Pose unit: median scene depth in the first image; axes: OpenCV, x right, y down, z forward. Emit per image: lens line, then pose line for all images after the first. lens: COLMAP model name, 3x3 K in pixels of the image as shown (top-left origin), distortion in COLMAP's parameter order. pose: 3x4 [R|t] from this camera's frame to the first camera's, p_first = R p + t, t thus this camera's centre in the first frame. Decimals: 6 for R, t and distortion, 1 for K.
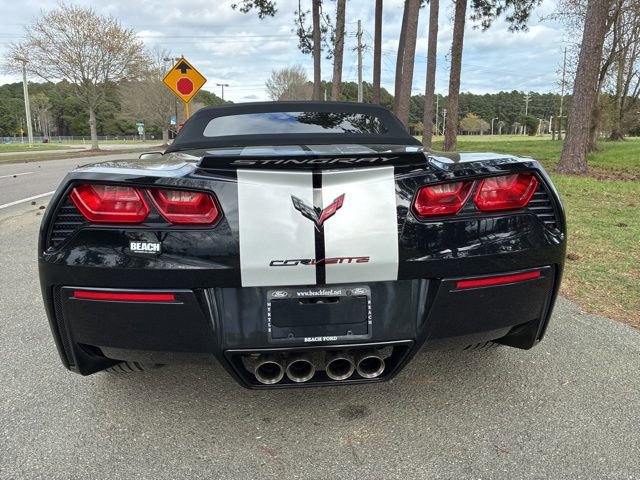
lens RADIAL K [[494.1, 0, 317.4], [0, 494.1, 239.4], [0, 0, 1]] dist [0.065507, -0.083458]
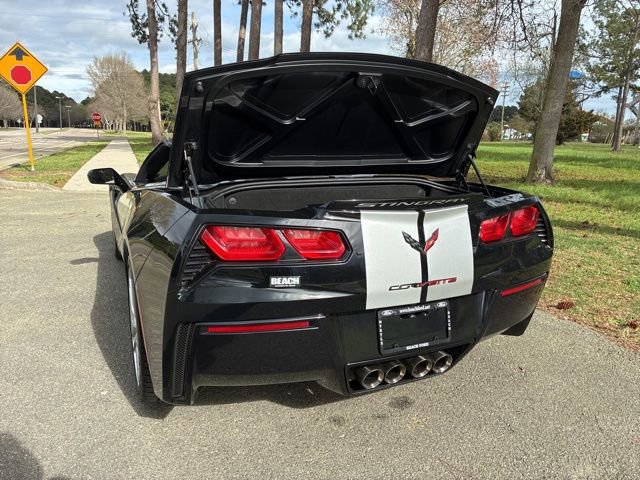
lens RADIAL K [[494.1, 0, 320.8], [0, 494.1, 250.1], [0, 0, 1]] dist [0.065507, -0.083458]
pose [[0.942236, -0.045678, 0.331820, -0.553597], [0.036055, 0.998733, 0.035102, -0.079566], [-0.333003, -0.021110, 0.942689, -0.068765]]
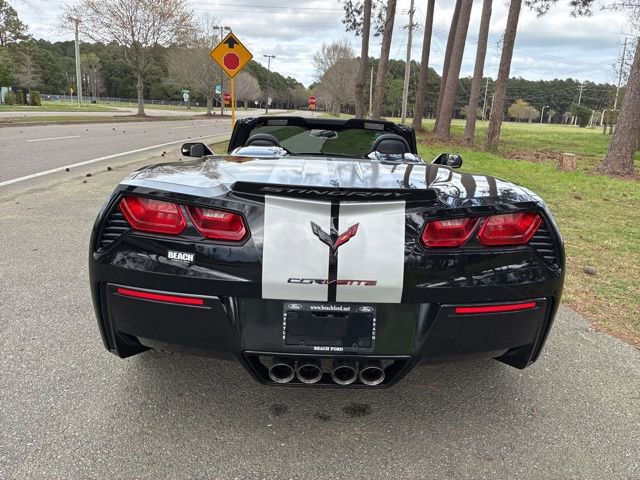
lens RADIAL K [[494.1, 0, 326.3], [0, 494.1, 240.6], [0, 0, 1]] dist [0.065507, -0.083458]
pose [[0.995685, 0.078093, -0.050138, 0.035225], [-0.075427, 0.995740, 0.053029, -0.092643], [0.054065, -0.049018, 0.997334, -0.101741]]
